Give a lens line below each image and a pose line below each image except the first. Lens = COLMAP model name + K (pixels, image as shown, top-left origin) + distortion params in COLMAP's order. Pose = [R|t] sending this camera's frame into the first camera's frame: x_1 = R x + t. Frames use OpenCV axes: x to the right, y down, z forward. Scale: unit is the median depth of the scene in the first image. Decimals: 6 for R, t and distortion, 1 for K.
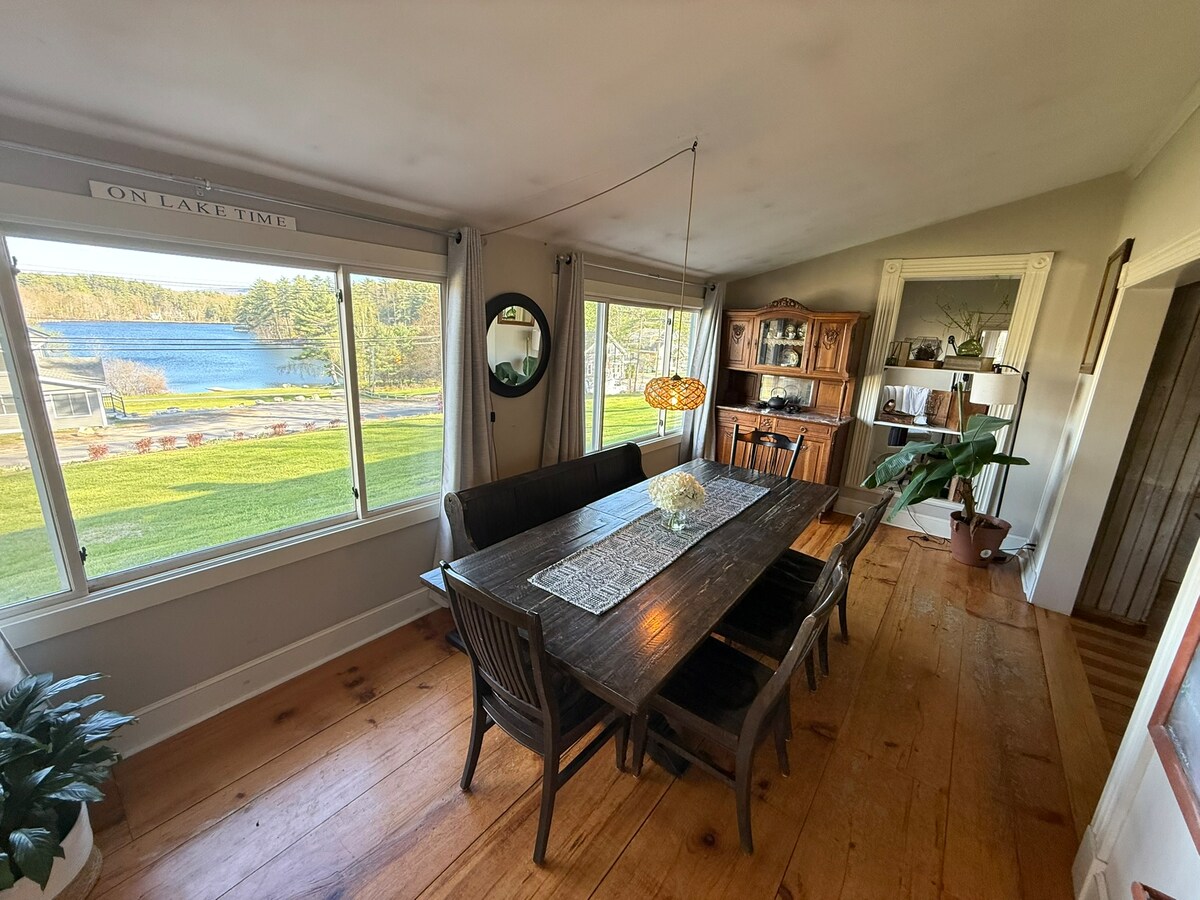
lens RADIAL K [[478.2, 0, 598.1], [0, 478.2, 453.3], [0, 0, 1]] dist [0.000959, -0.000146]
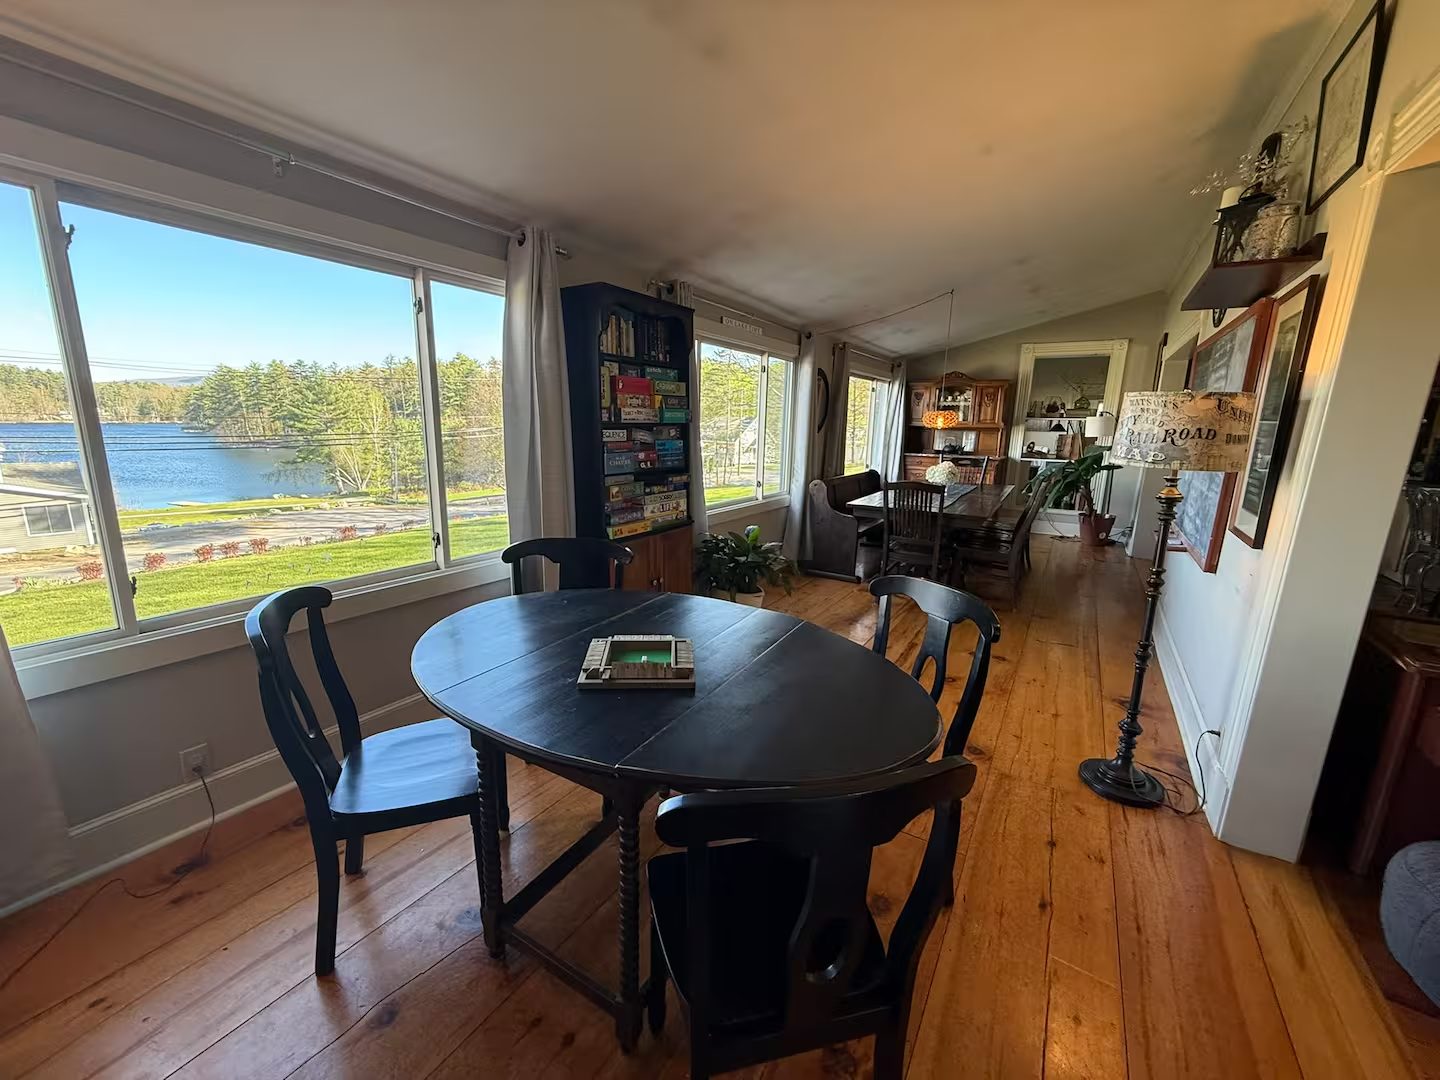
lens RADIAL K [[573.9, 0, 719.2], [0, 573.9, 549.1], [0, 0, 1]] dist [0.000959, -0.000146]
pose [[0.992523, -0.046159, 0.112990, -0.449783], [0.049895, 0.998290, -0.030468, 0.185297], [-0.111390, 0.035878, 0.993129, -0.500251]]
